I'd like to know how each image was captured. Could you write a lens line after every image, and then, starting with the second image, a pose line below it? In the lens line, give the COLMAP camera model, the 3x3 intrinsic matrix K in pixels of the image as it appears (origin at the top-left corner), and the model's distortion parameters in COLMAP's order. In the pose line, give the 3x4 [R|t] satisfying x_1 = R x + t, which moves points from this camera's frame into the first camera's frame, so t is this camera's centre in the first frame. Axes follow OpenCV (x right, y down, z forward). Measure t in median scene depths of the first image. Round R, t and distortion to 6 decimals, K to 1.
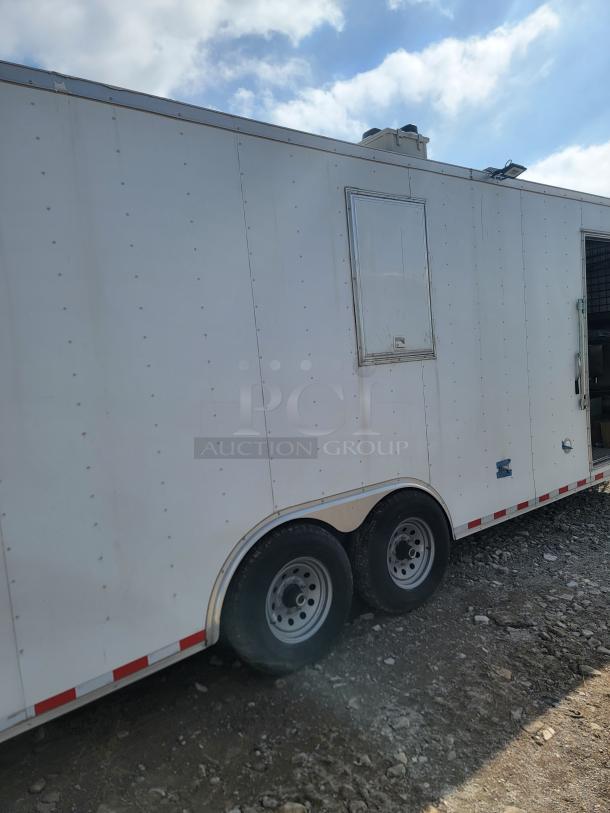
lens RADIAL K [[555.0, 0, 303.4], [0, 555.0, 411.4], [0, 0, 1]] dist [0.131486, -0.110730]
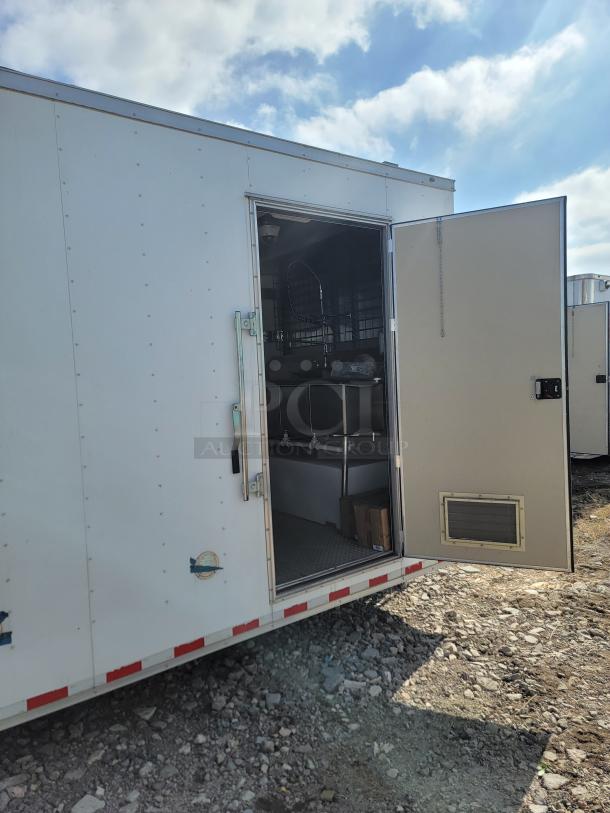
lens RADIAL K [[515.6, 0, 329.8], [0, 515.6, 424.5], [0, 0, 1]] dist [0.122653, -0.104710]
pose [[0.997716, 0.045775, -0.049674, 0.080844], [-0.045459, 0.998938, 0.007471, -0.011739], [0.049964, -0.005196, 0.998738, 0.065825]]
